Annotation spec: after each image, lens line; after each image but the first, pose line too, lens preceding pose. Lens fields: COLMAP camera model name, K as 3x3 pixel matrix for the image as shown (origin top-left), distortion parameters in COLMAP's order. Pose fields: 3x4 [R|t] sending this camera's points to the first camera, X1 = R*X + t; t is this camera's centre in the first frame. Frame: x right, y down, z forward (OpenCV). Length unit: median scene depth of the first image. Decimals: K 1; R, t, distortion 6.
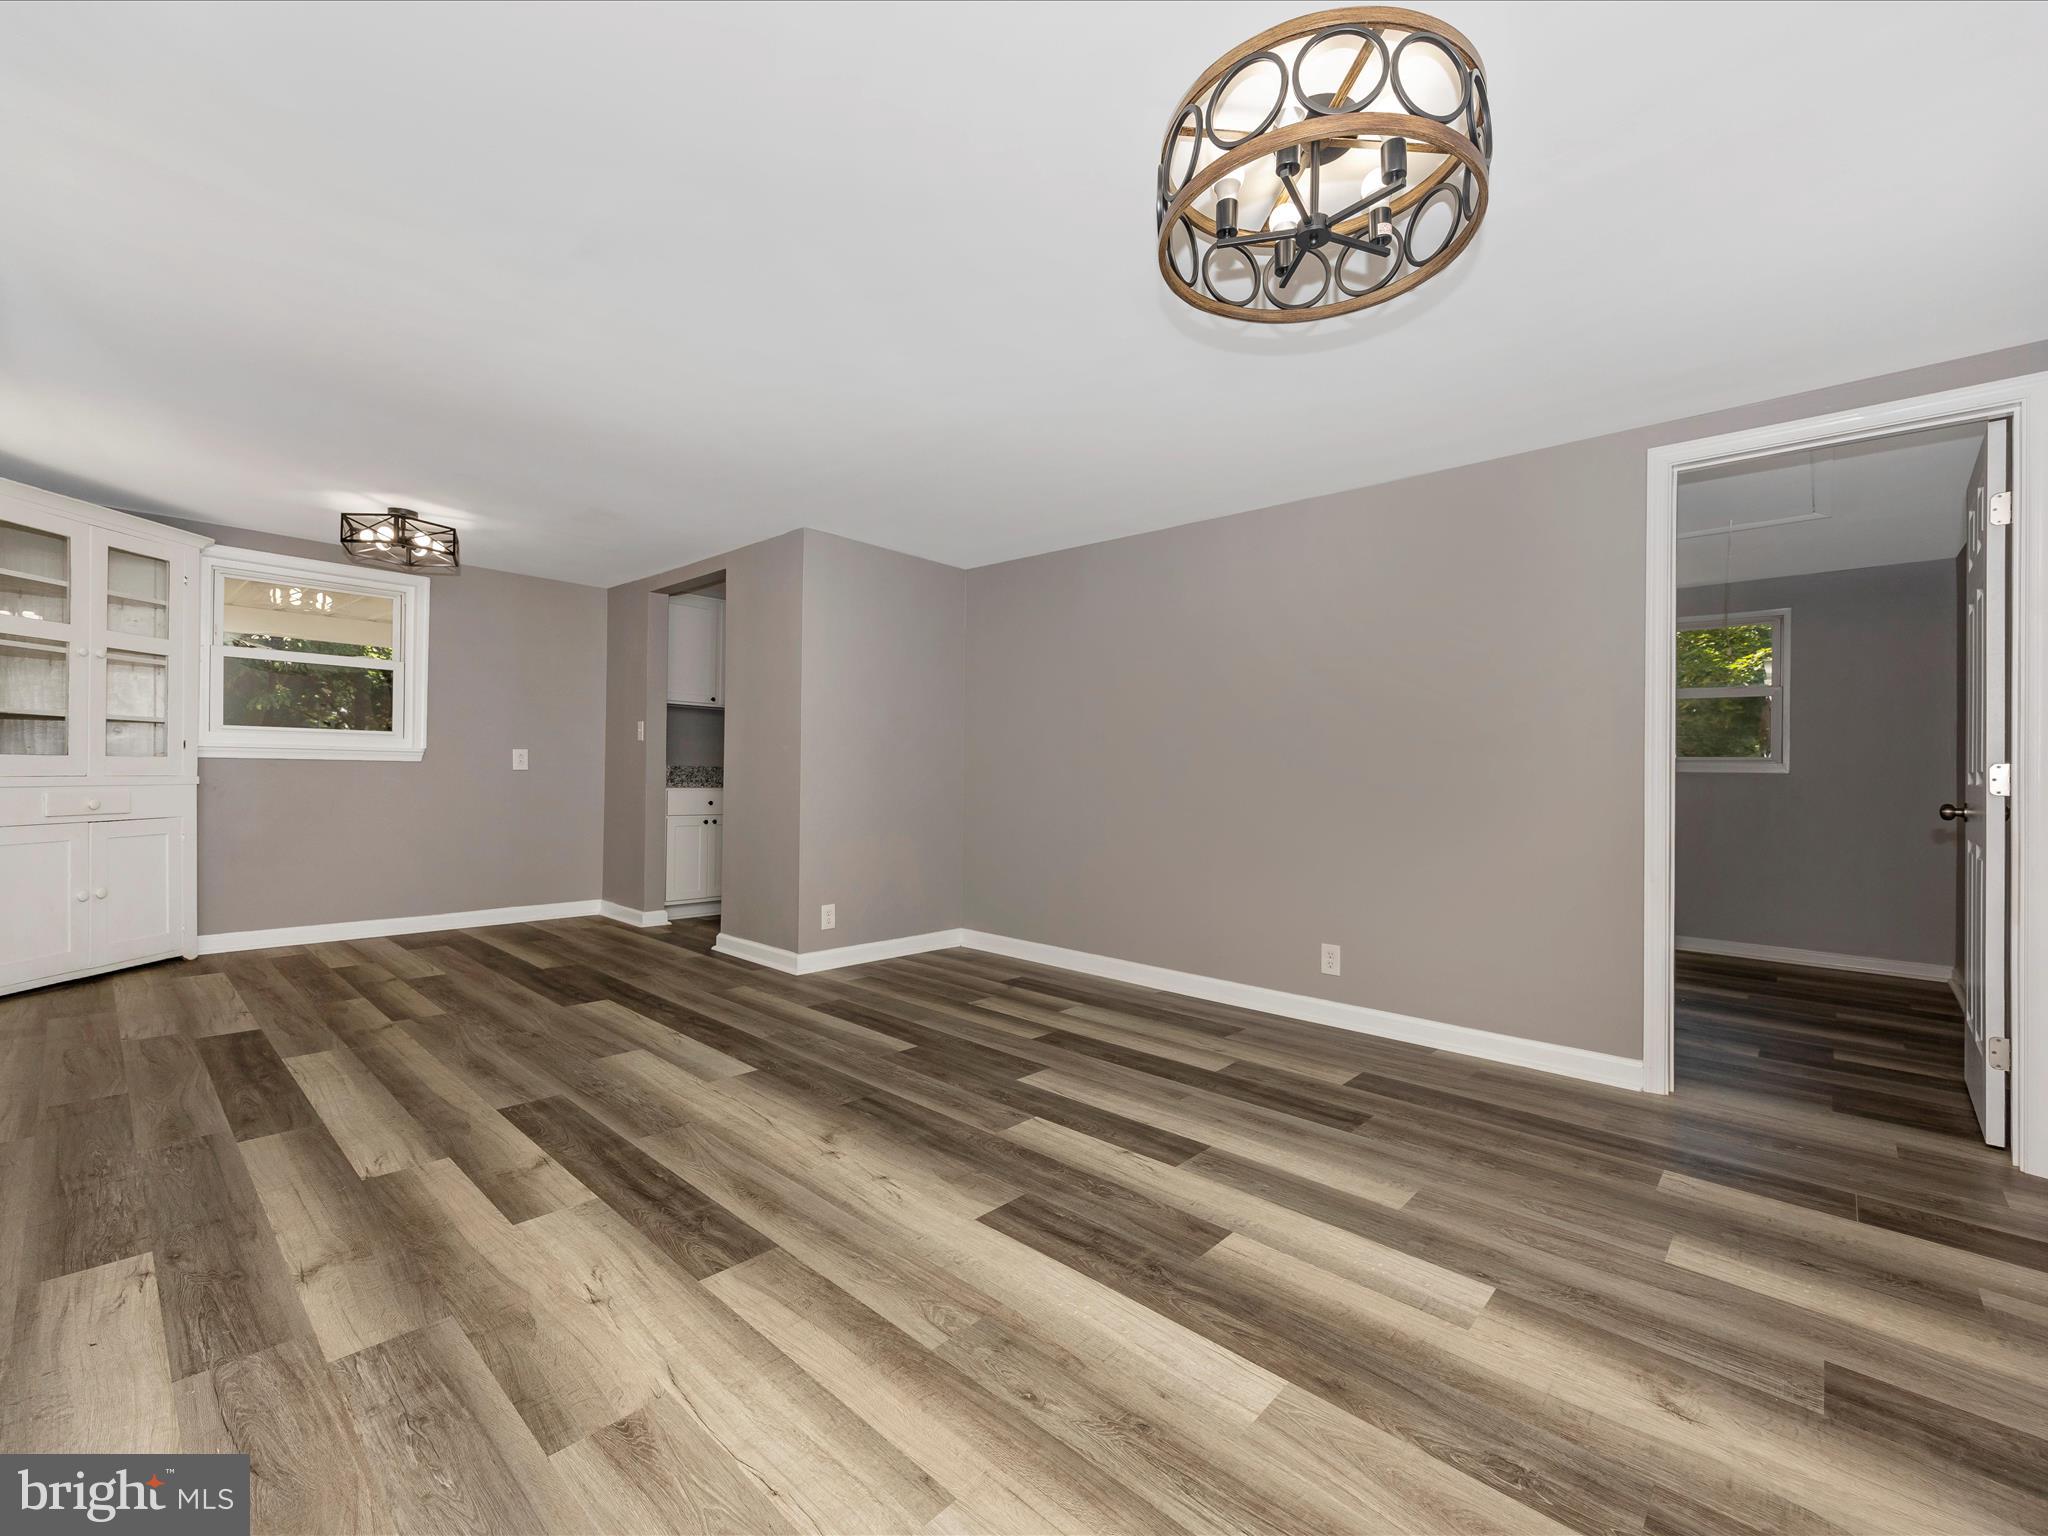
lens RADIAL K [[881.2, 0, 1024.0], [0, 881.2, 768.0], [0, 0, 1]] dist [0.013958, 0.000160]
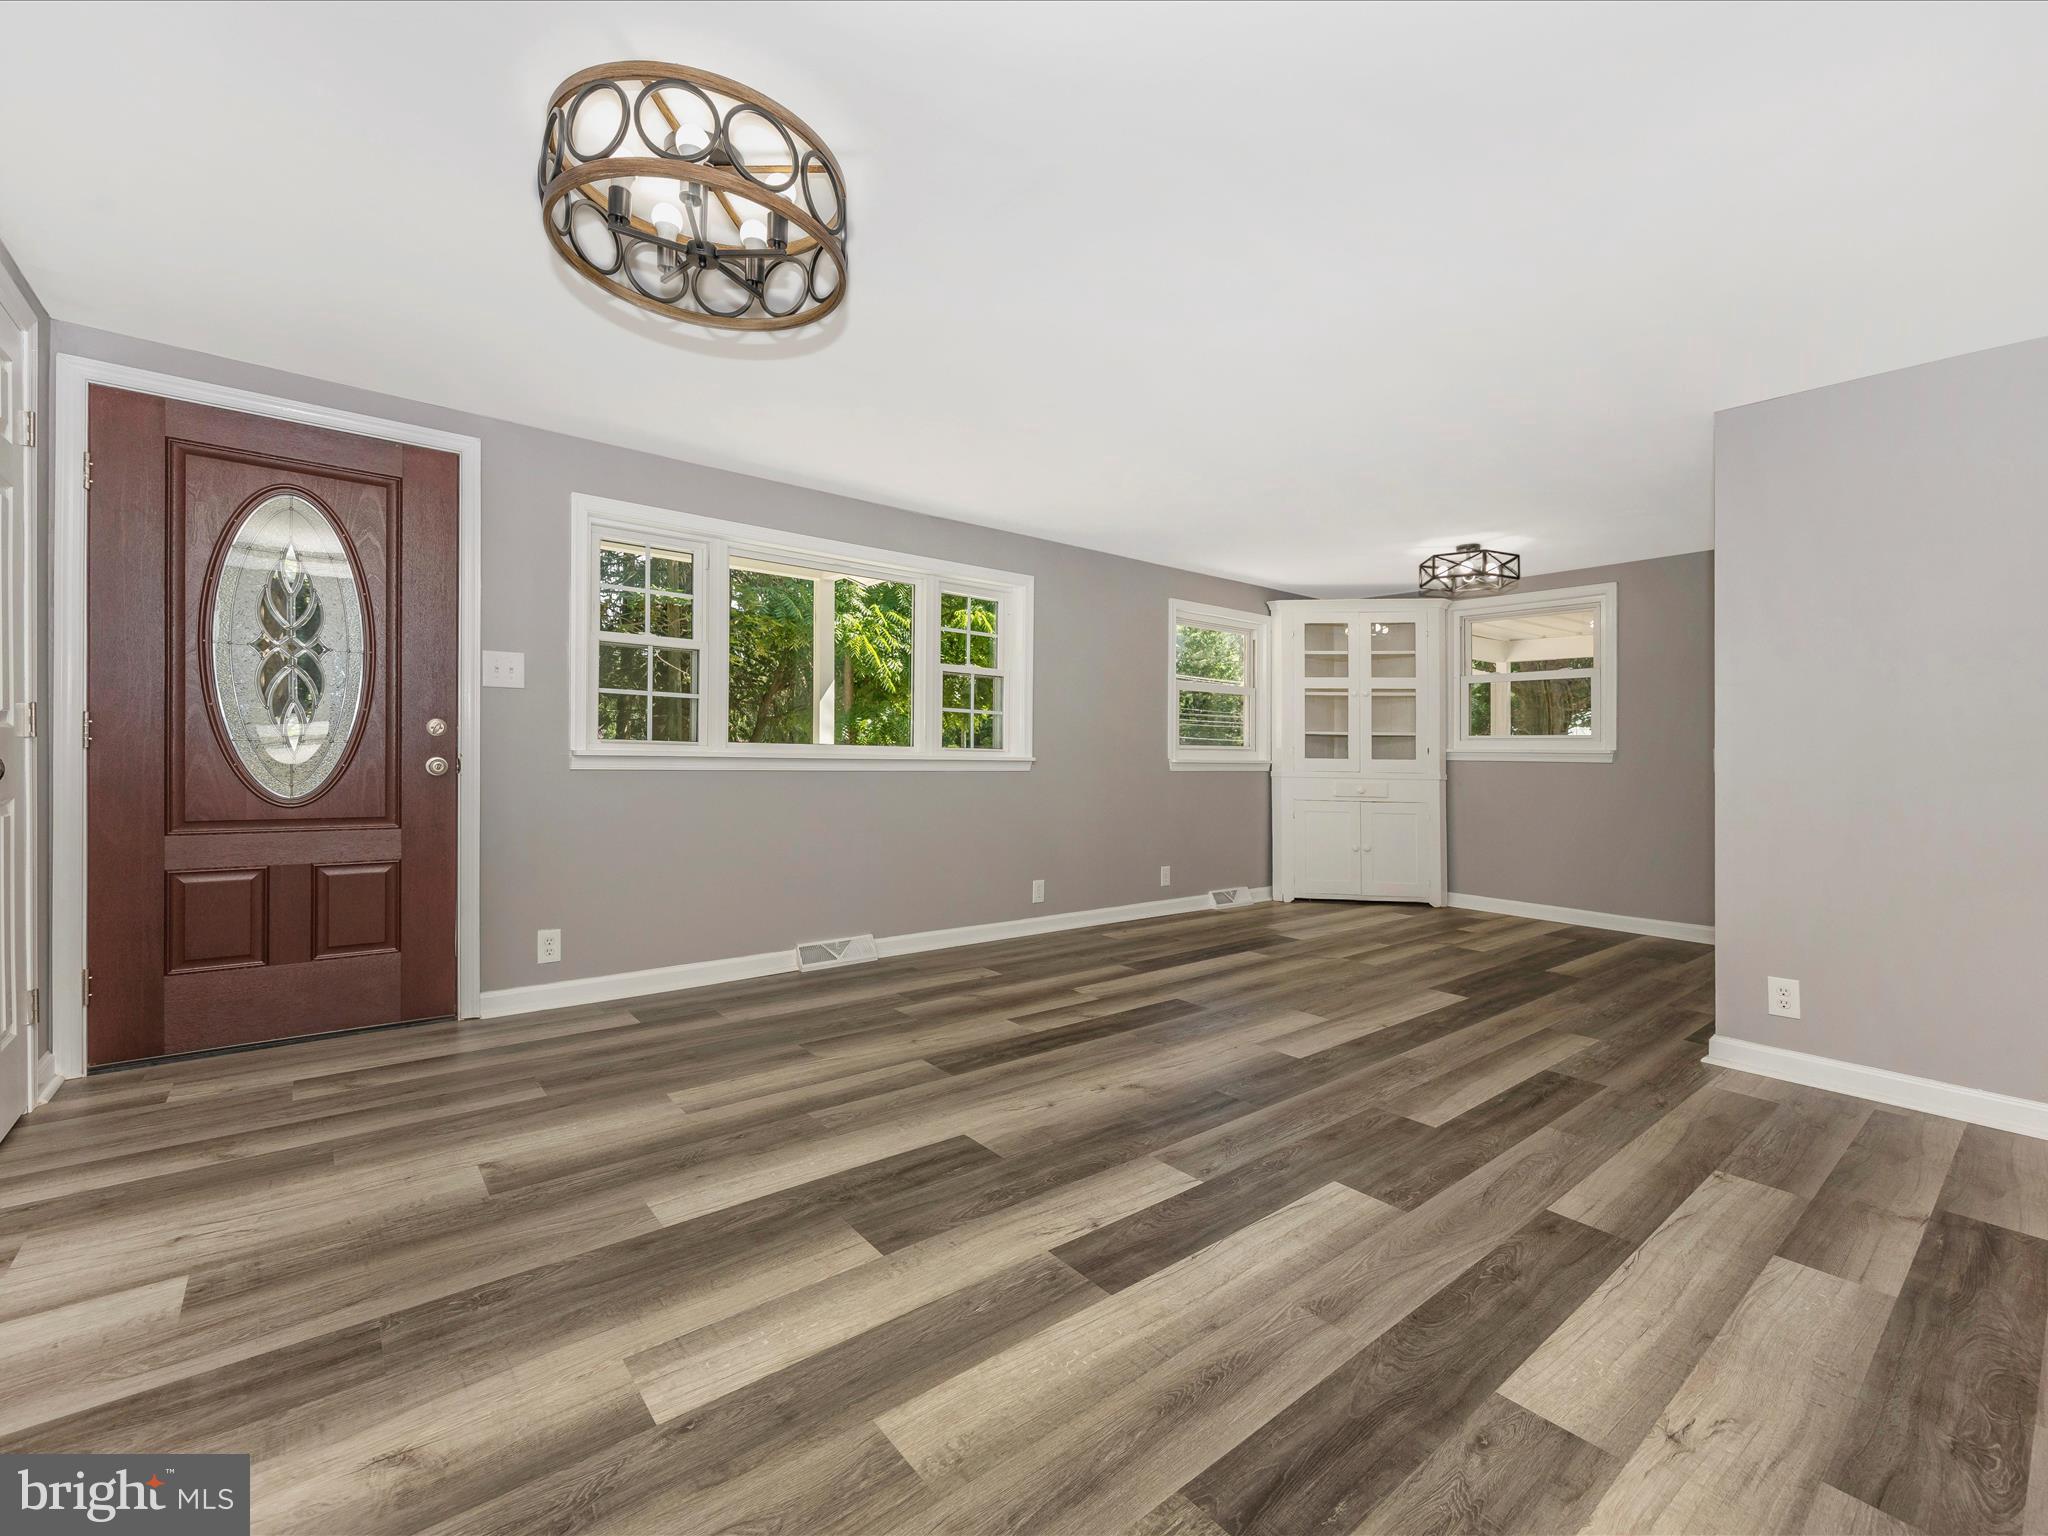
lens RADIAL K [[881.2, 0, 1024.0], [0, 881.2, 768.0], [0, 0, 1]] dist [0.013958, 0.000160]
pose [[-0.152887, -0.009813, -0.988195, 0.836906], [-0.008850, 0.999924, -0.008561, 0.030330], [0.988204, 0.007437, -0.152962, 0.967837]]
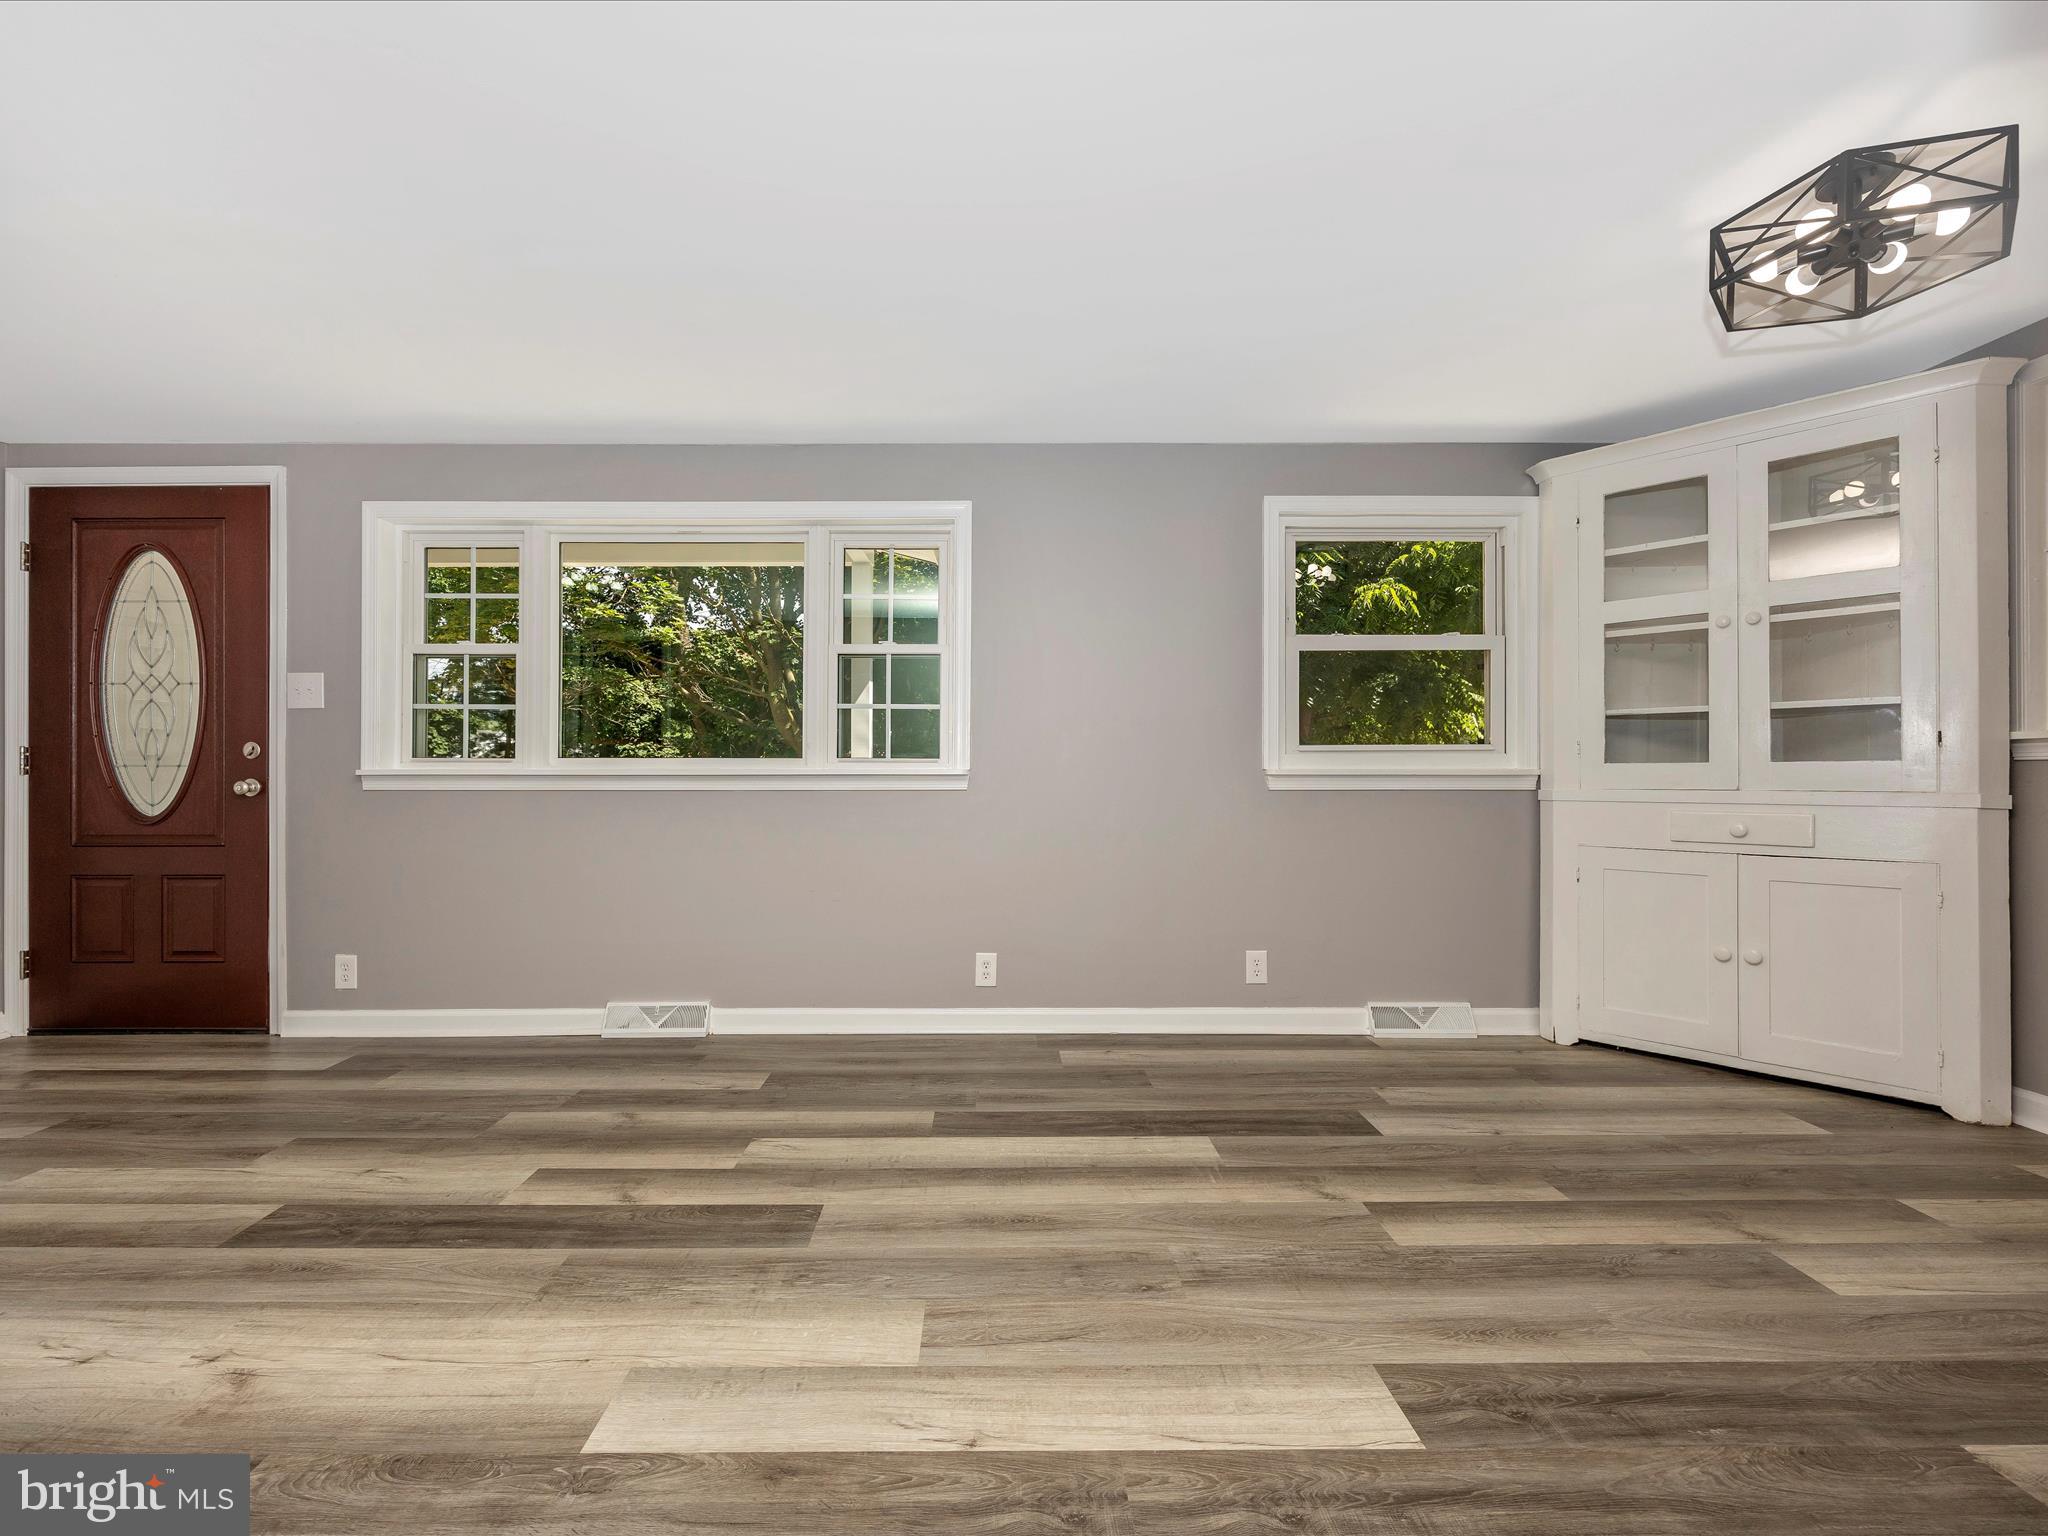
lens RADIAL K [[905.6, 0, 1025.5], [0, 905.6, 781.0], [0, 0, 1]] dist [0.001353, -0.000356]
pose [[-0.735262, -0.011853, -0.677679, -0.180667], [-0.007634, 0.999928, -0.009207, 0.018928], [0.677740, -0.001596, -0.735300, 1.695627]]
